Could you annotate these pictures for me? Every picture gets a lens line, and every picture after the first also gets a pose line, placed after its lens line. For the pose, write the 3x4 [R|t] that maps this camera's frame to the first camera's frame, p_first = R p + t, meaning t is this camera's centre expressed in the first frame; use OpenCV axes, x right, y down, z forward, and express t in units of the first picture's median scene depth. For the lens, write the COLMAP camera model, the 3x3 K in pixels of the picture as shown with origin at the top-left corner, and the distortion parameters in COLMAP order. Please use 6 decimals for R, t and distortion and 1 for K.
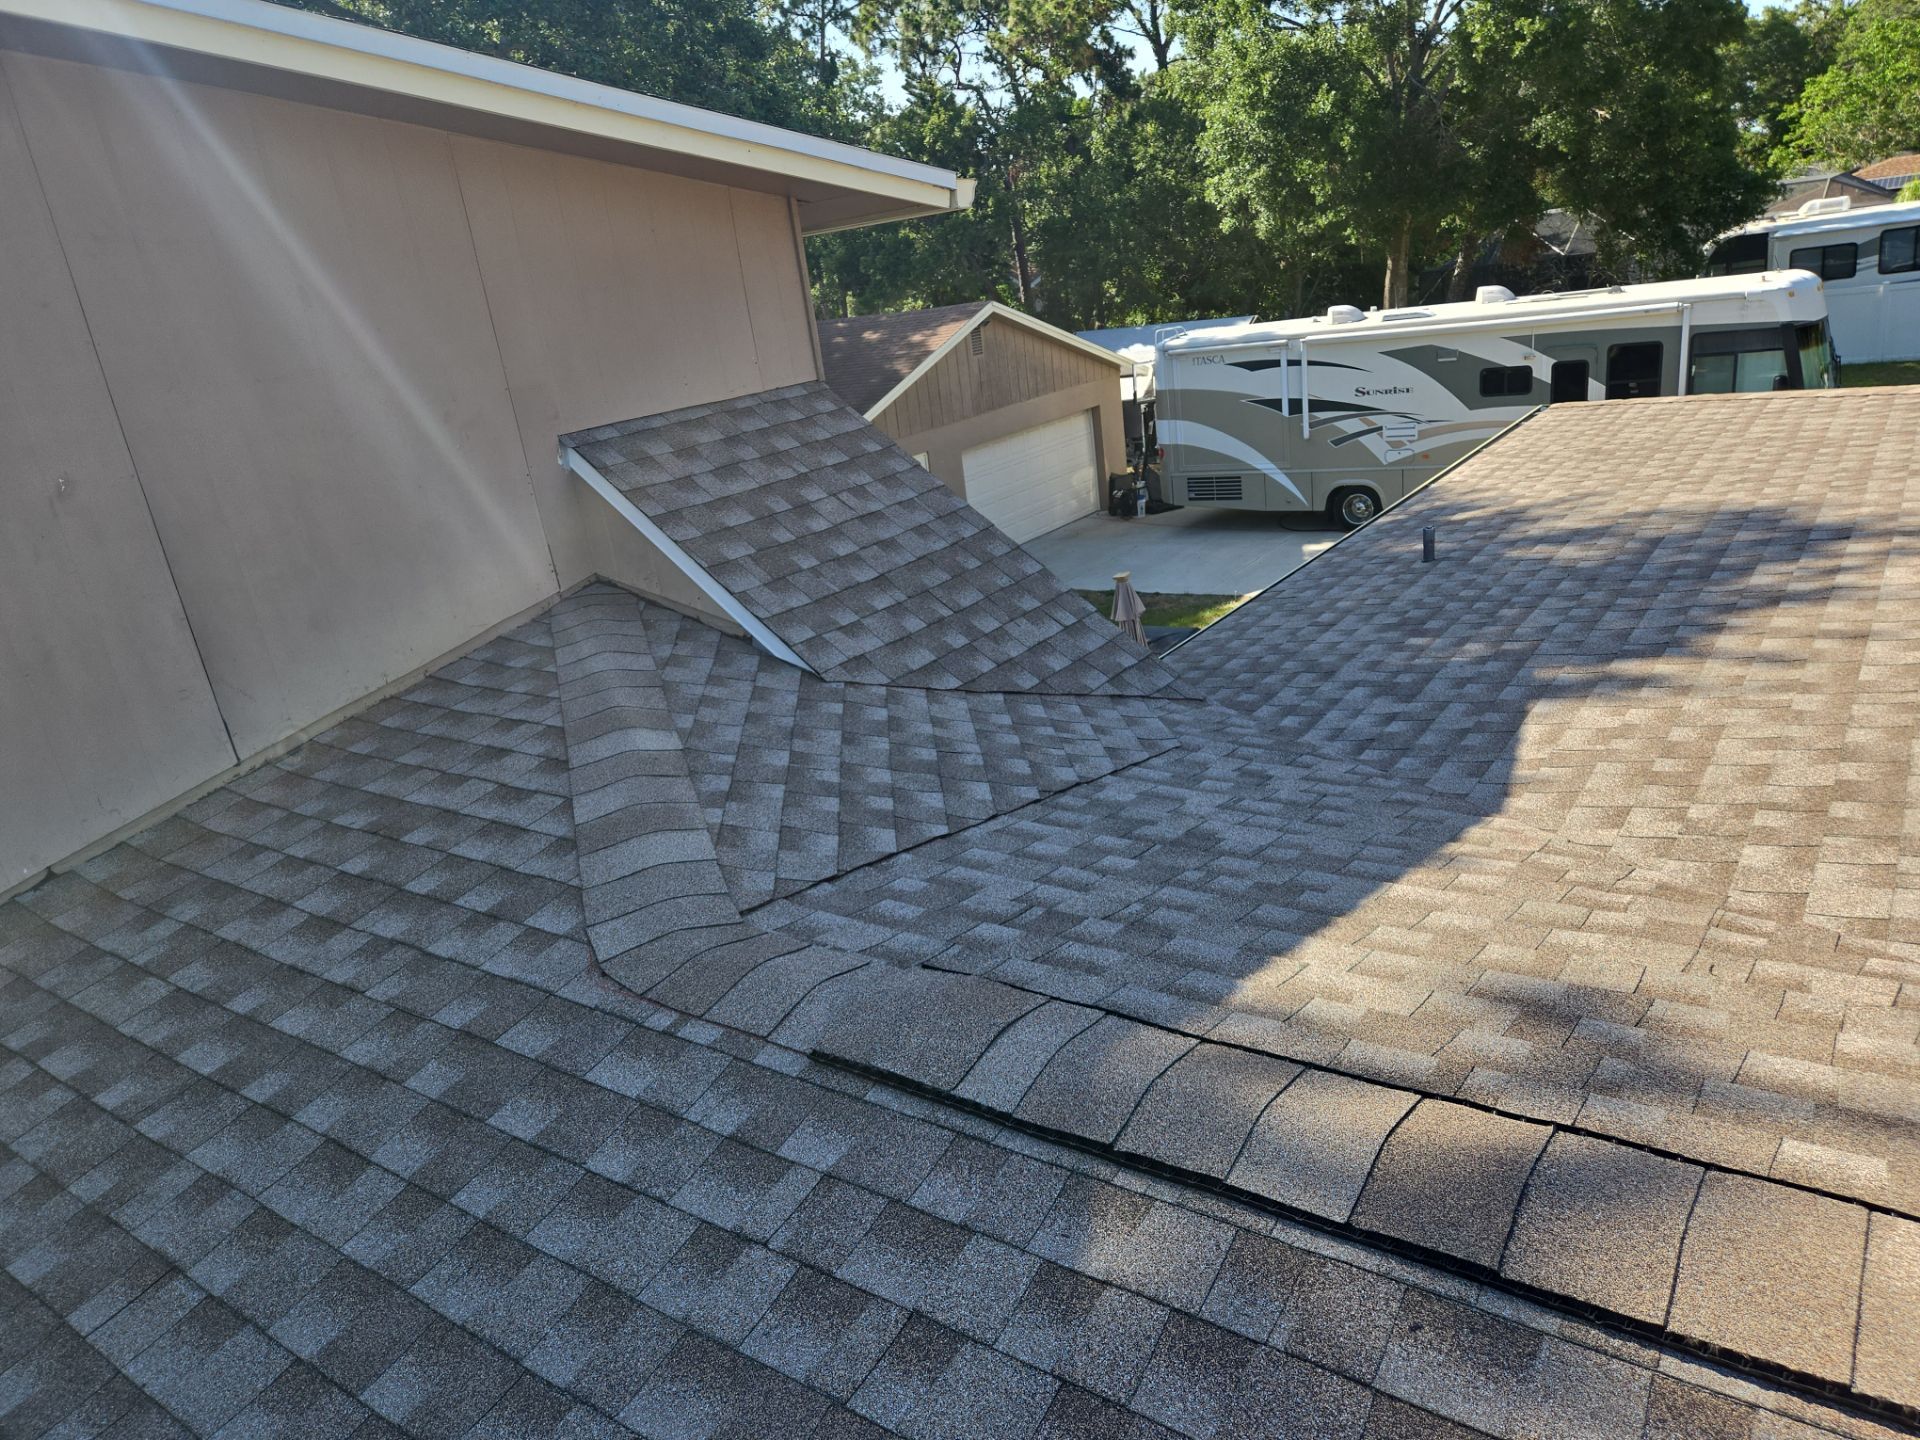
lens RADIAL K [[1298.0, 0, 962.9], [0, 1298.0, 737.5], [0, 0, 1]] dist [0.078364, -0.071943]
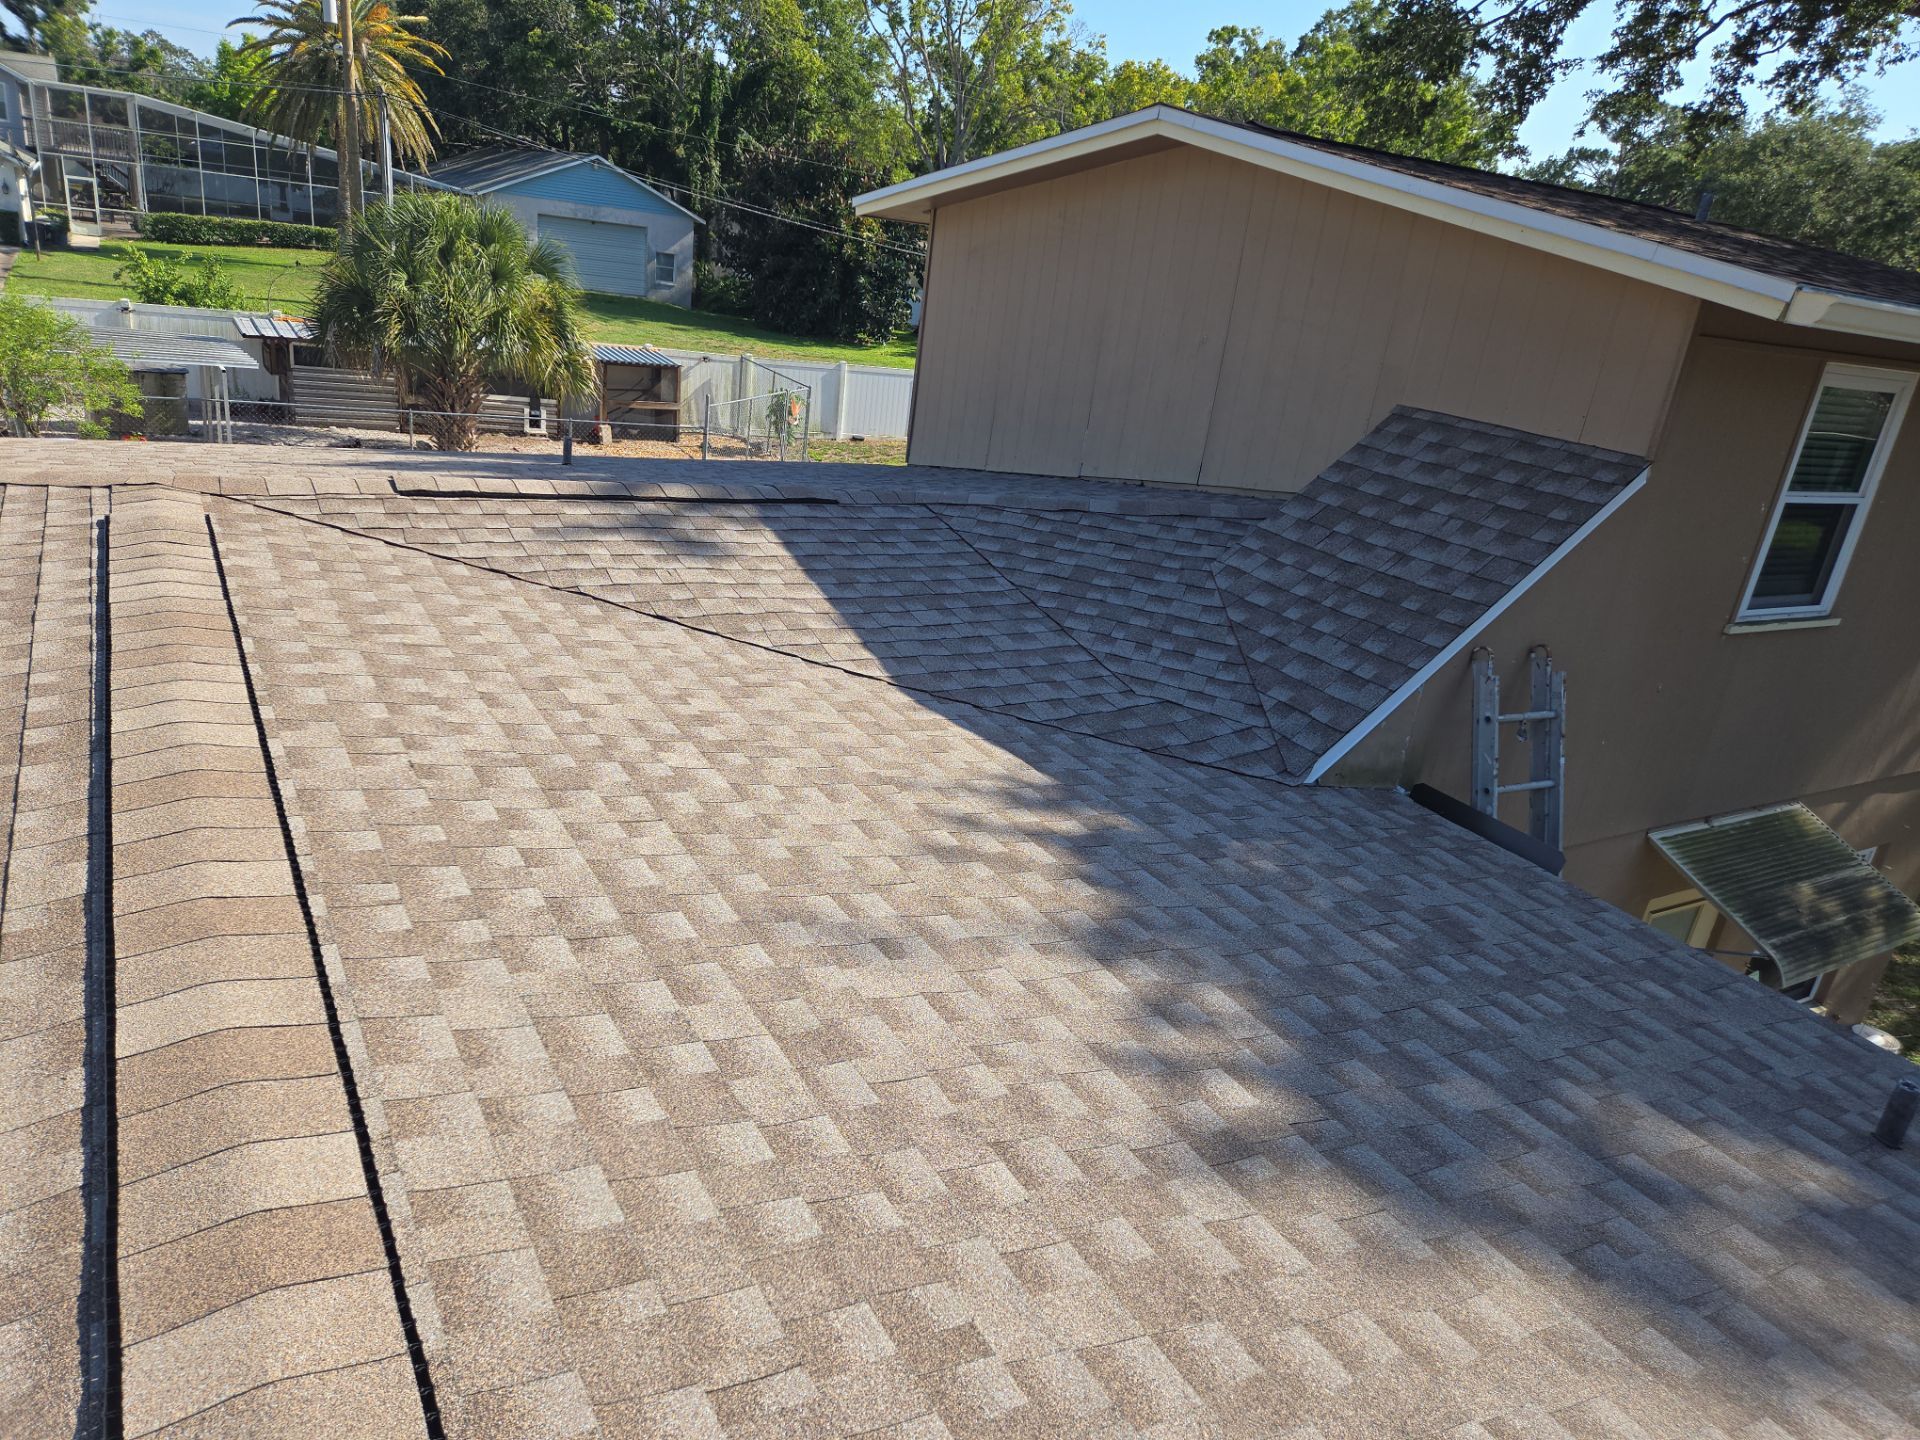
lens RADIAL K [[1277.1, 0, 956.4], [0, 1277.1, 729.3], [0, 0, 1]] dist [0.066949, -0.058141]
pose [[-0.405989, 0.403326, -0.820061, 0.738115], [-0.376399, 0.743899, 0.552212, -0.343551], [0.832764, 0.532863, -0.150203, 0.601159]]
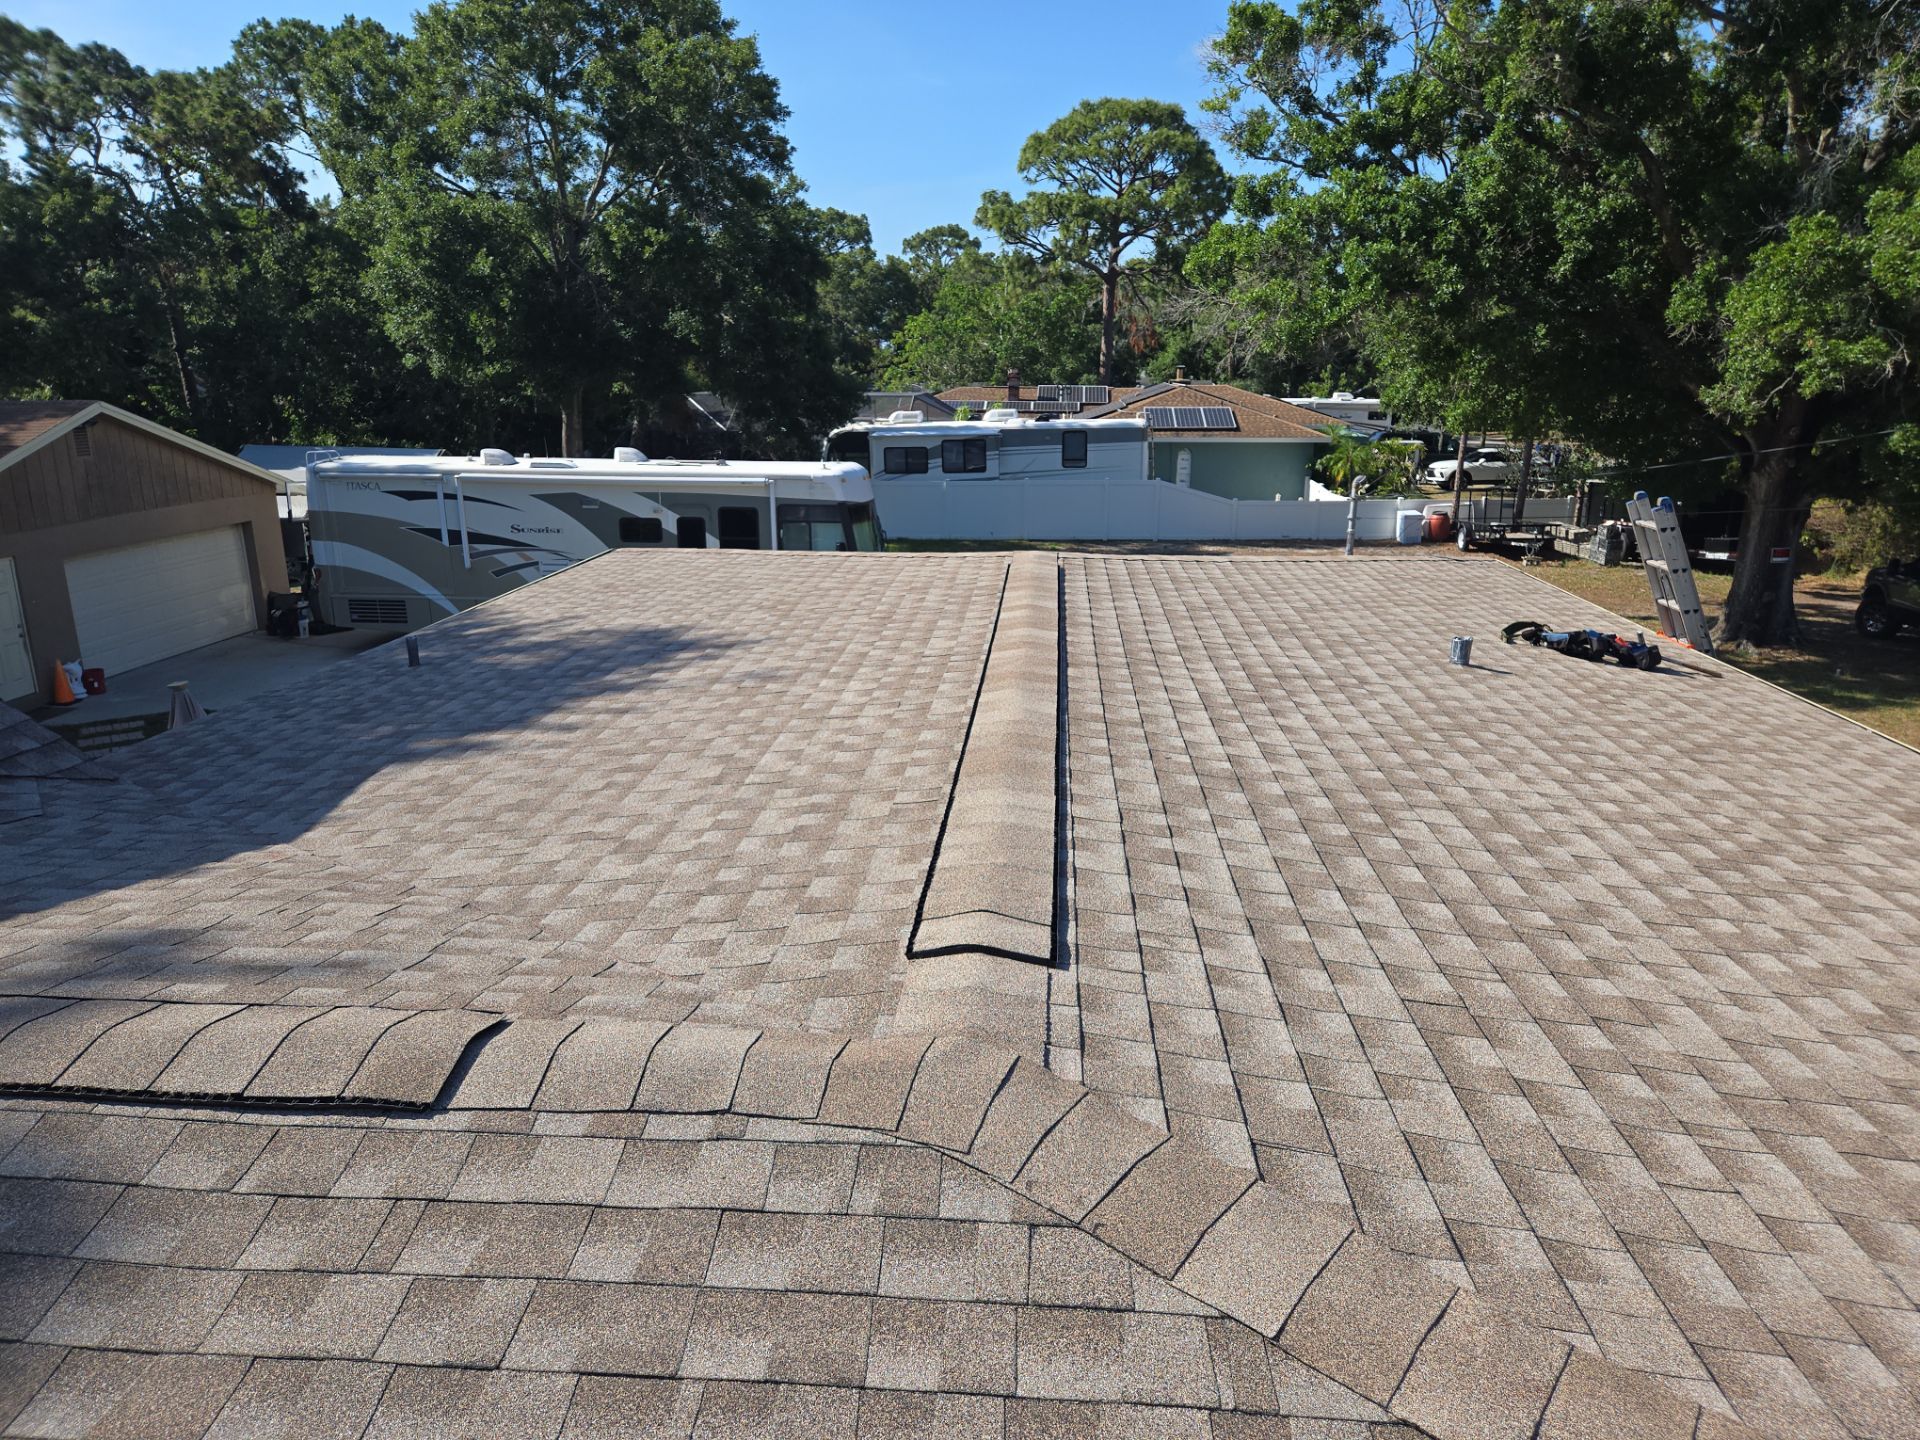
lens RADIAL K [[1277.1, 0, 956.4], [0, 1277.1, 729.3], [0, 0, 1]] dist [0.066949, -0.058141]
pose [[0.848066, -0.011947, 0.529756, 0.135220], [0.067767, 0.993982, -0.086069, 0.045764], [-0.525539, 0.108892, 0.843772, -0.185376]]
